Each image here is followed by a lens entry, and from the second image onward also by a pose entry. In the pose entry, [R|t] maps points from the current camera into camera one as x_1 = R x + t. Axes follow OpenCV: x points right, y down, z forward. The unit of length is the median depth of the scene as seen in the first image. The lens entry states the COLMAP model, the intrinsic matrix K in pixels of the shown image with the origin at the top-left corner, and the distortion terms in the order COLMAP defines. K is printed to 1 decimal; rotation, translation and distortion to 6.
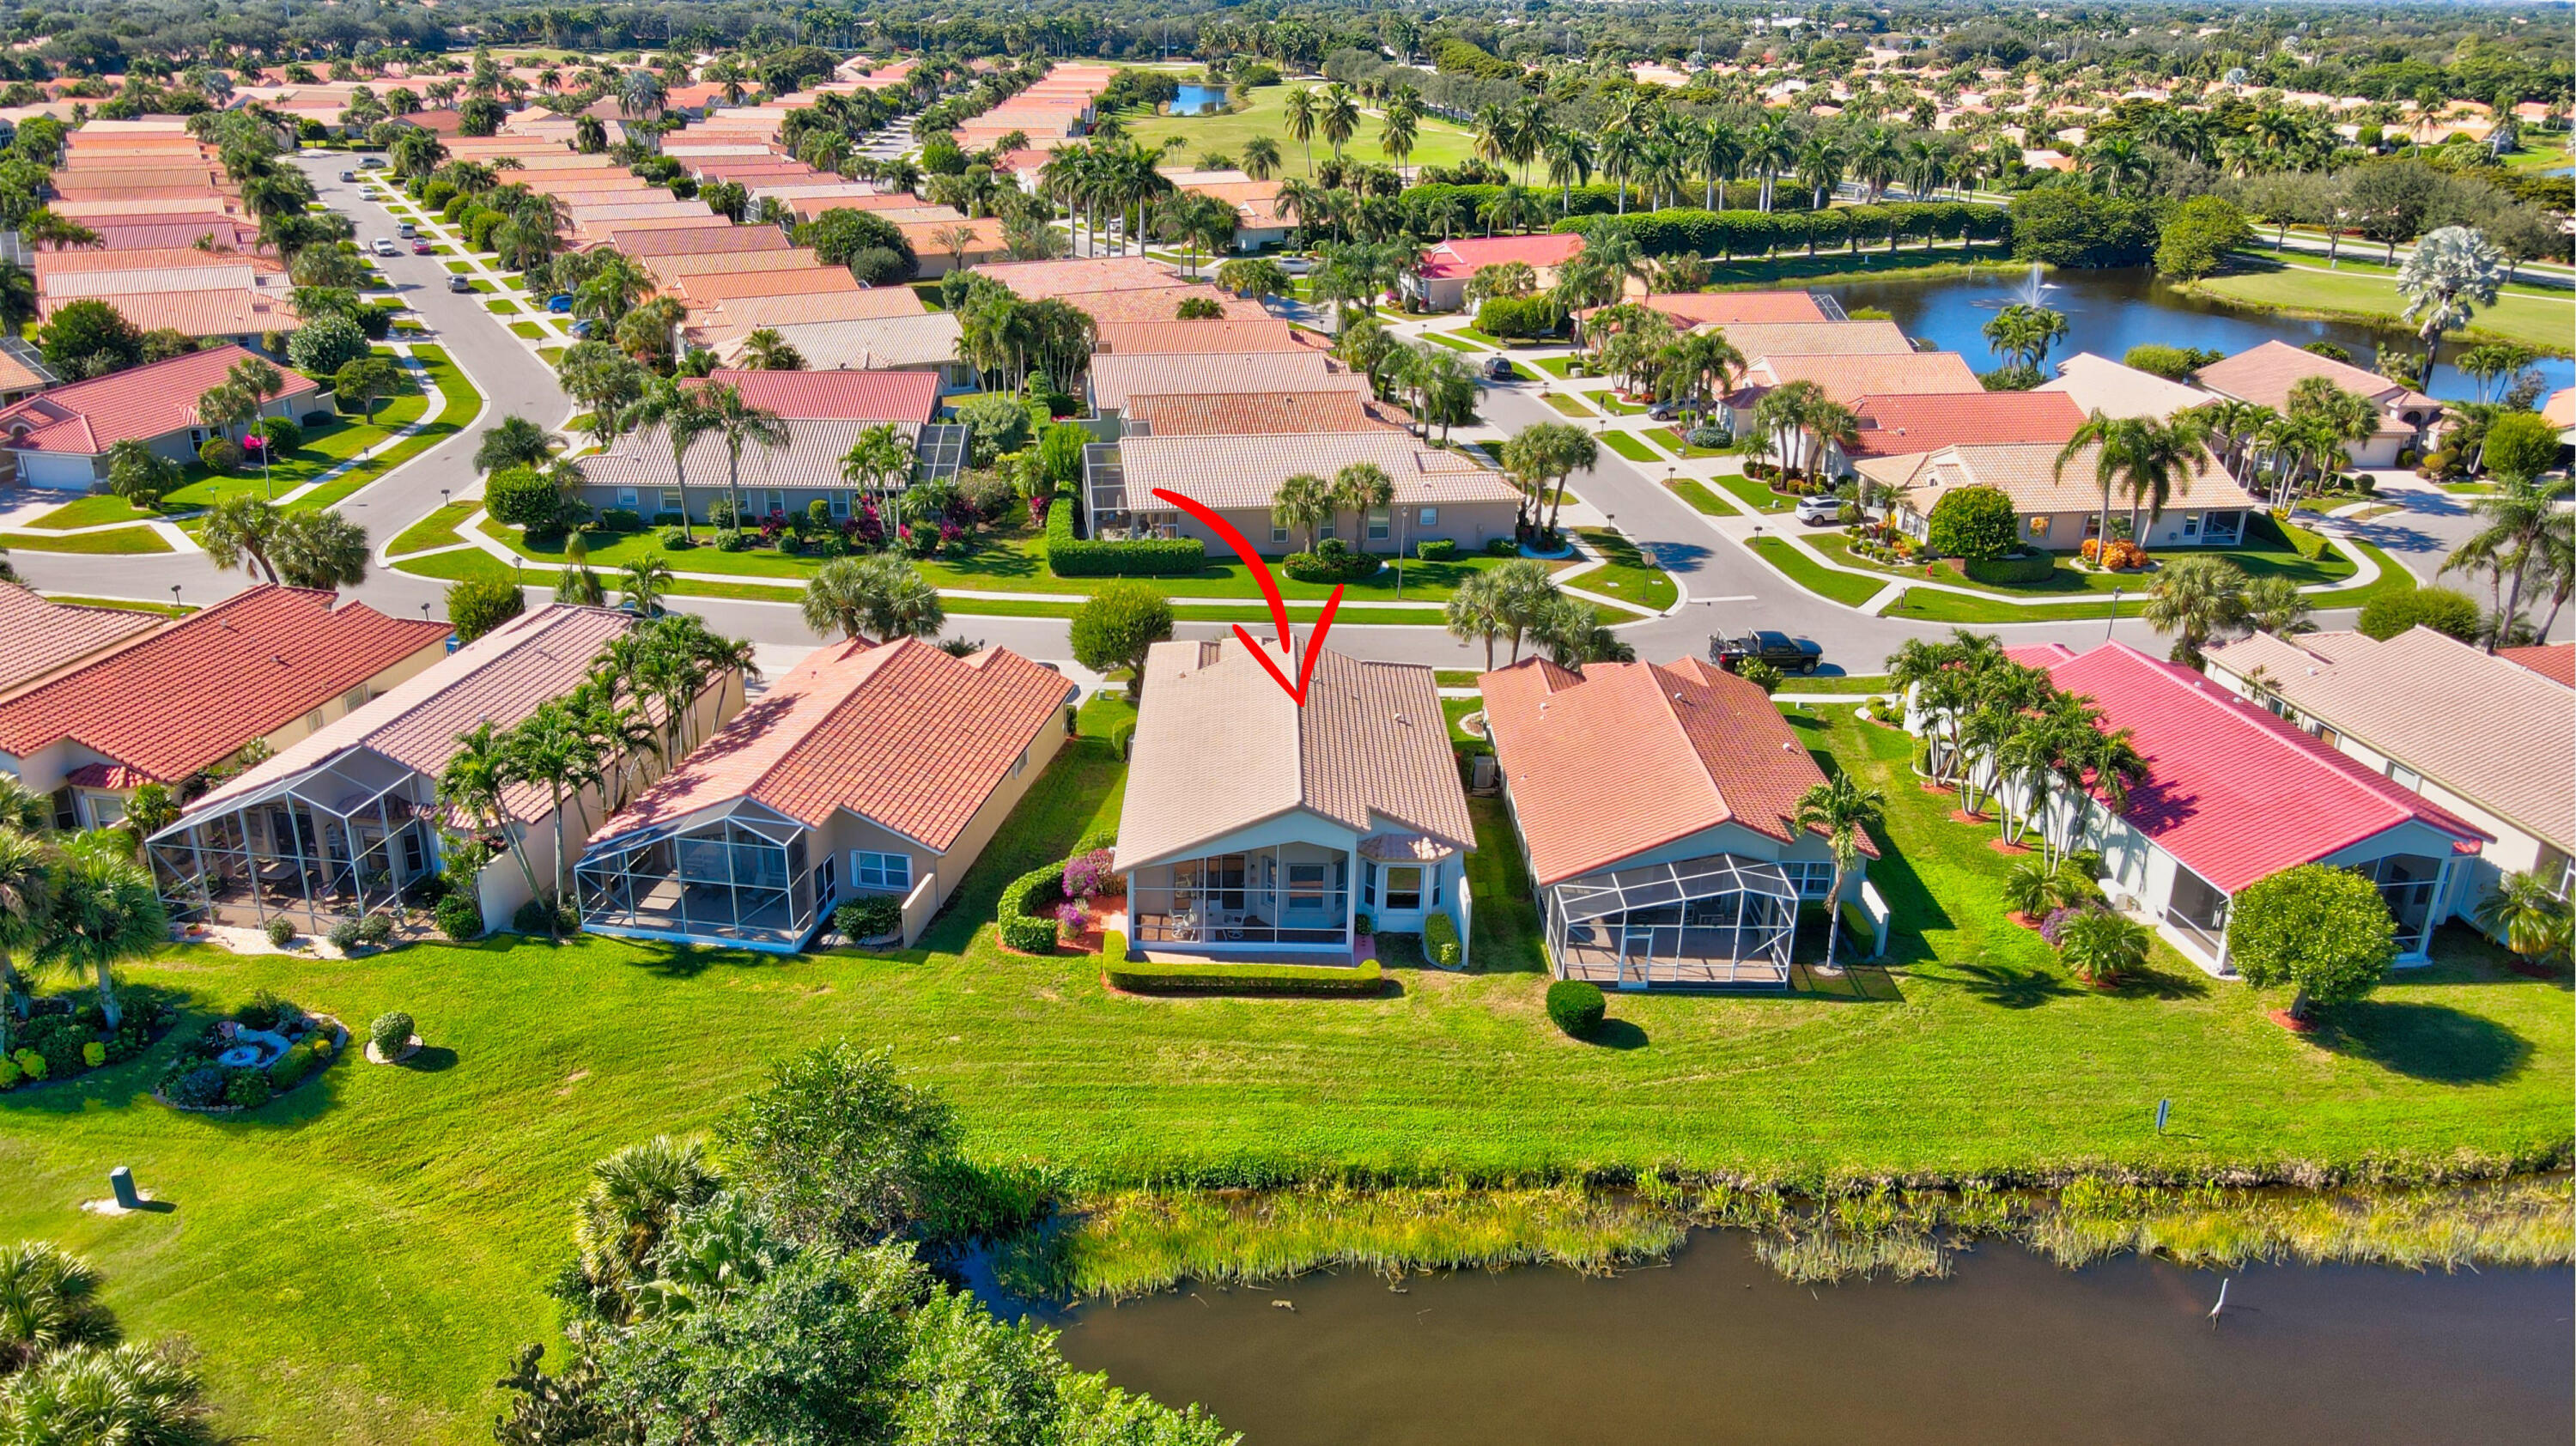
lens RADIAL K [[1909.0, 0, 1275.3], [0, 1909.0, 734.5], [0, 0, 1]] dist [-0.003607, 0.035063]
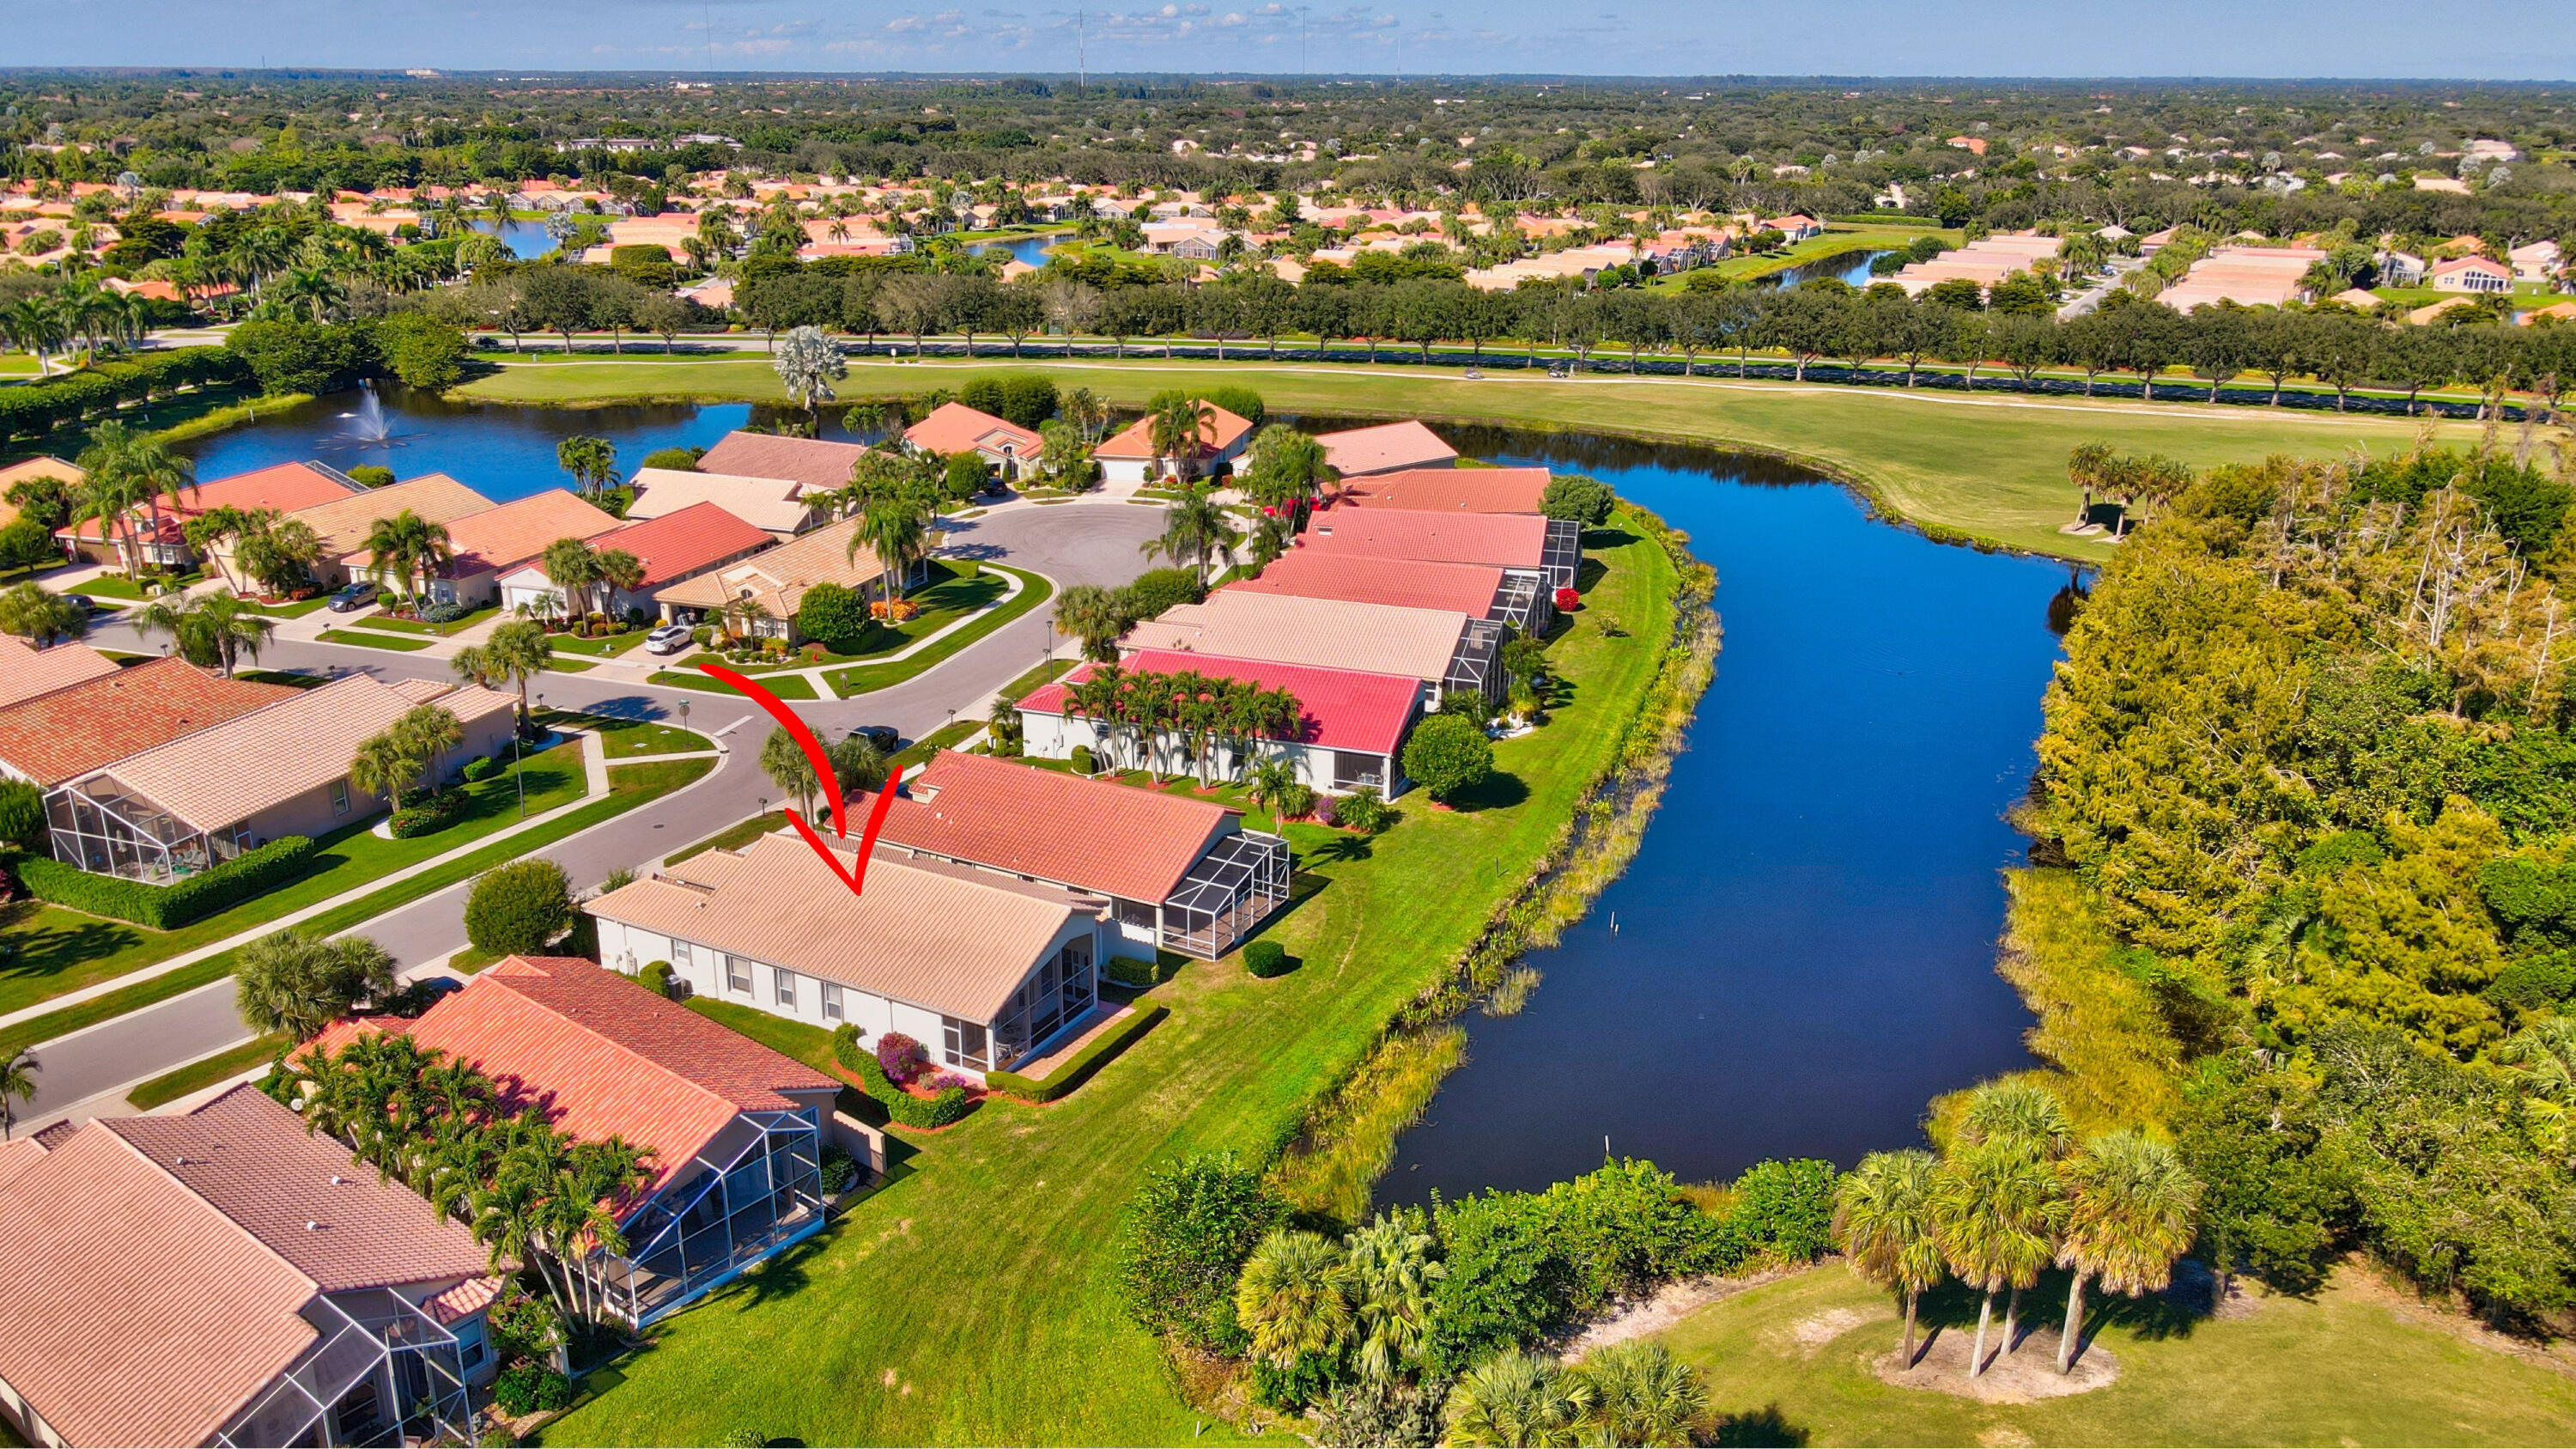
lens RADIAL K [[1909.3, 0, 1290.1], [0, 1909.3, 701.7], [0, 0, 1]] dist [-0.003607, 0.035063]
pose [[0.476851, -0.289279, 0.830019, -0.835214], [0.327794, 0.934698, 0.137442, -0.197464], [-0.815576, 0.206536, 0.540535, 0.139768]]
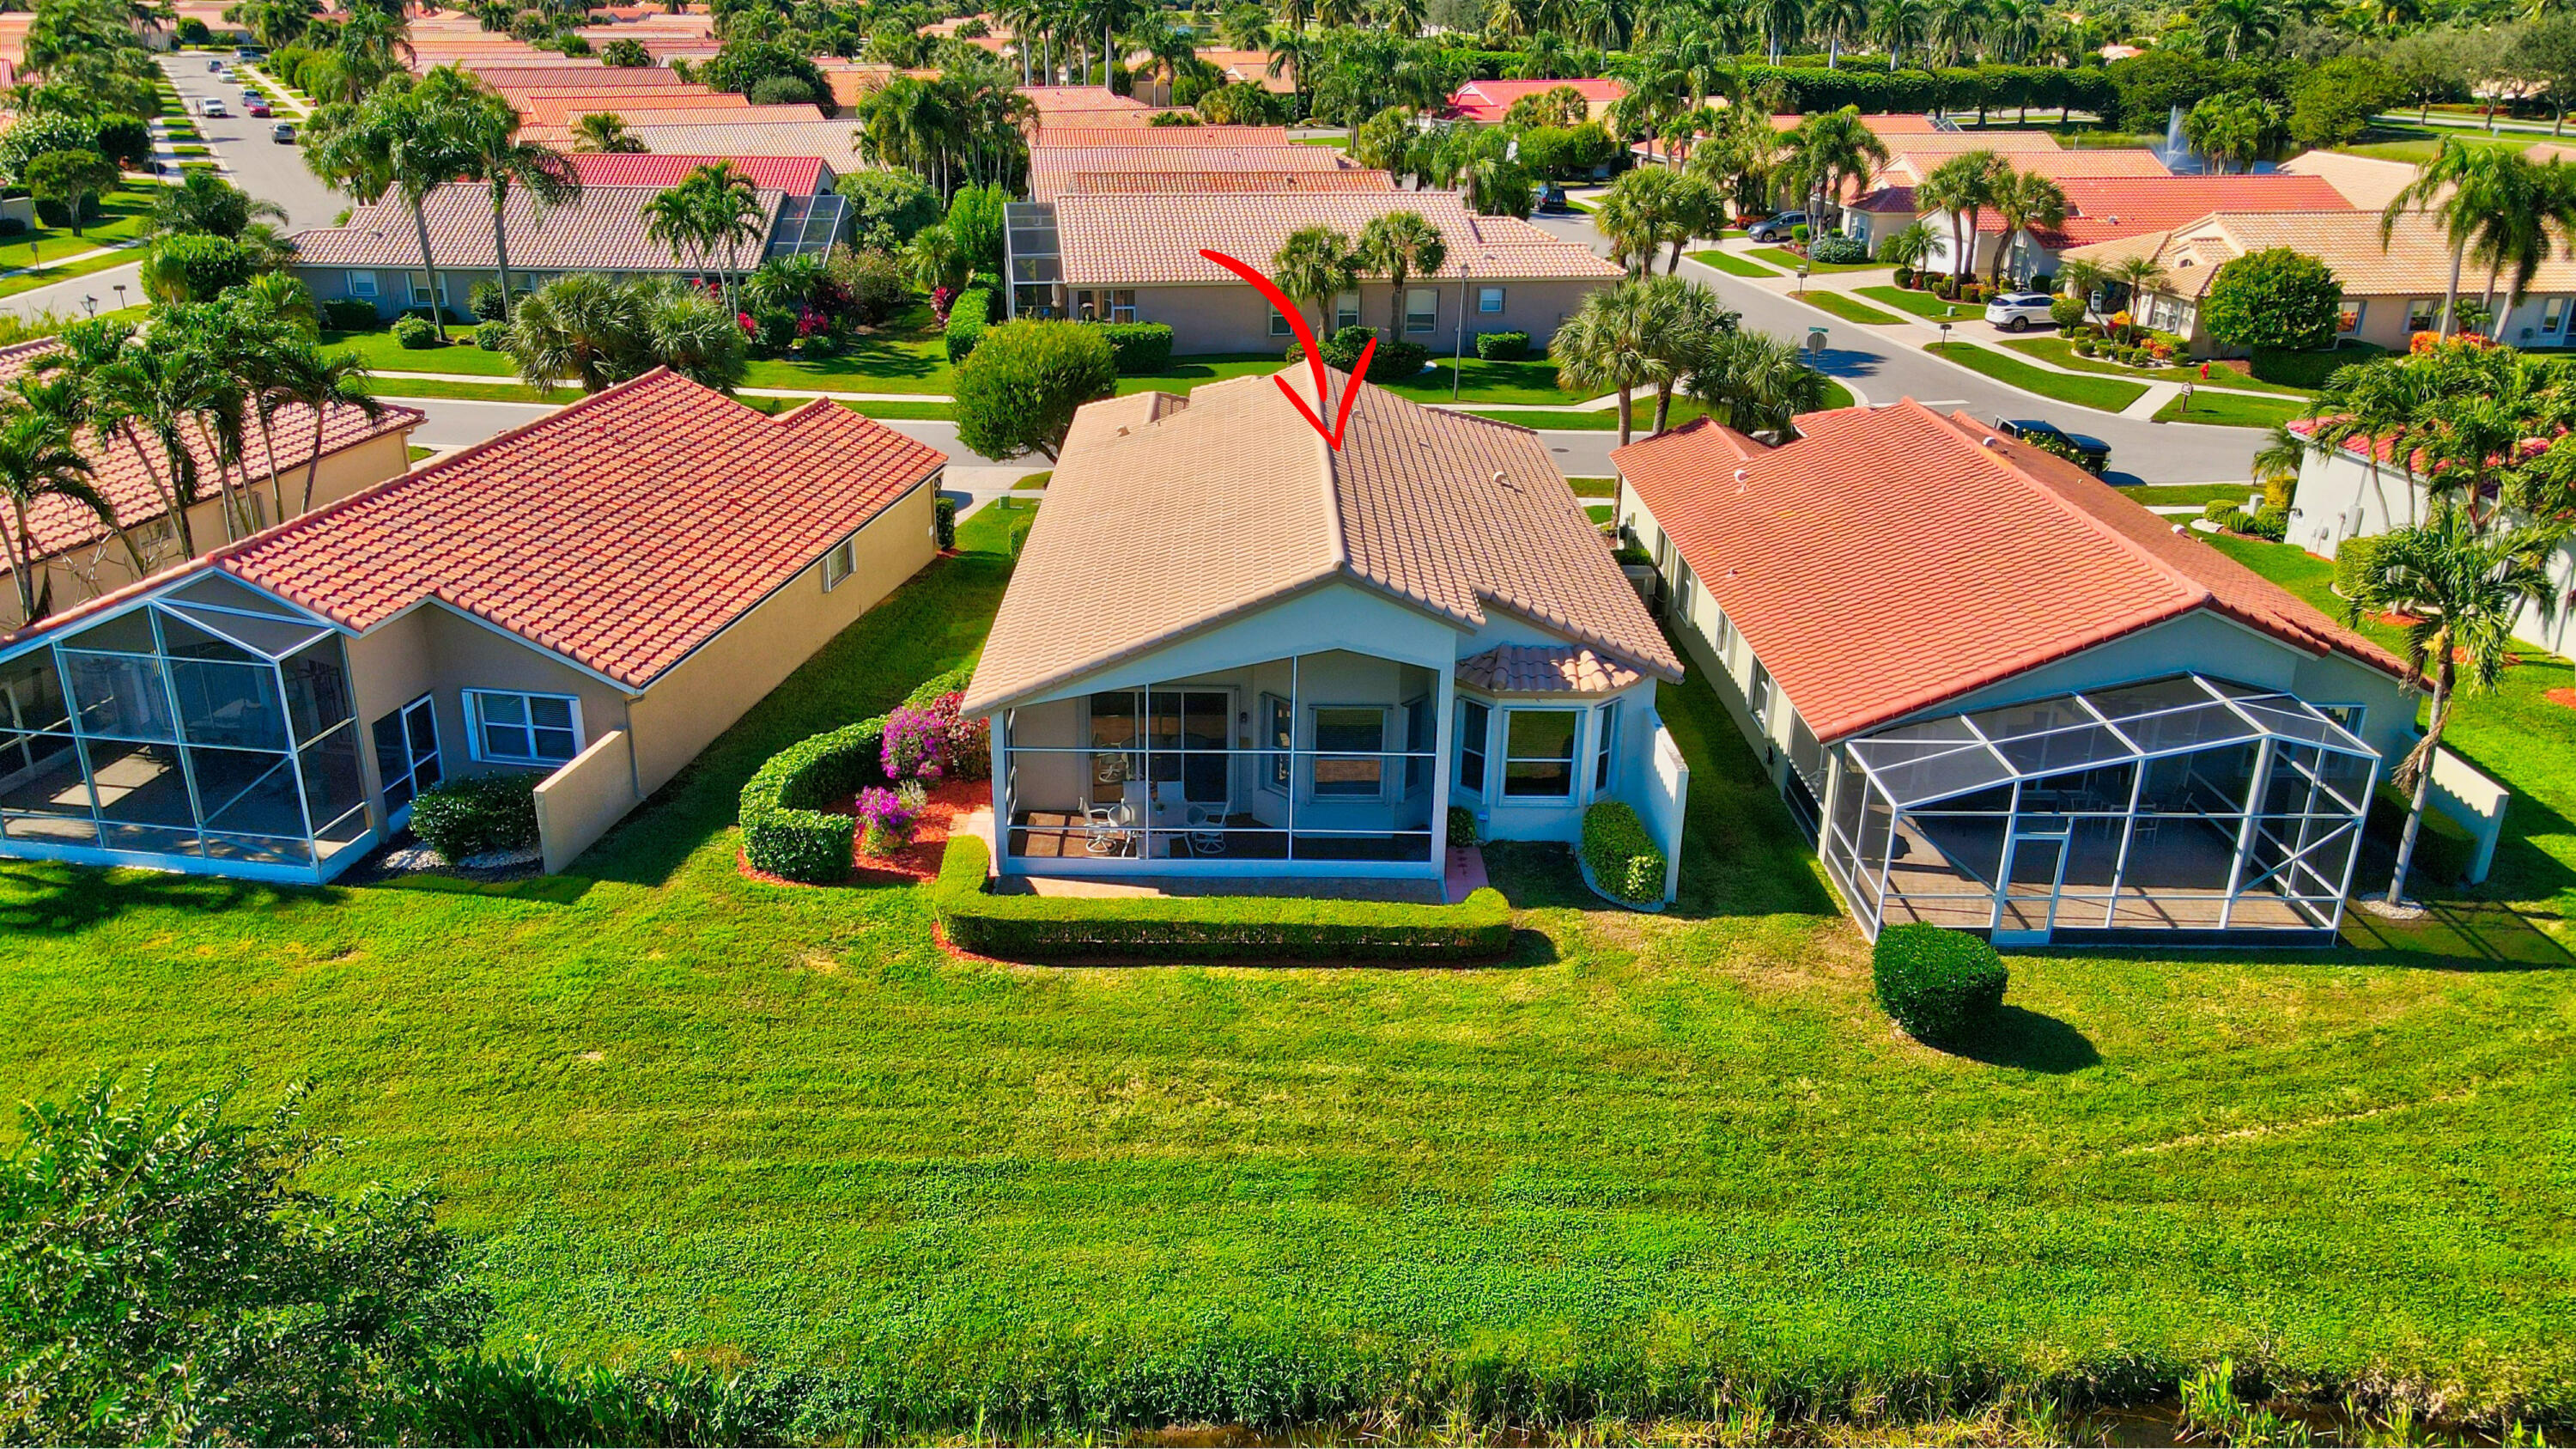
lens RADIAL K [[1909.3, 0, 1280.5], [0, 1909.3, 739.0], [0, 0, 1]] dist [-0.003607, 0.035063]
pose [[0.999965, -0.004708, 0.006887, -0.005133], [0.004675, 0.999977, 0.004828, 0.068950], [-0.006909, -0.004795, 0.999965, 0.458300]]
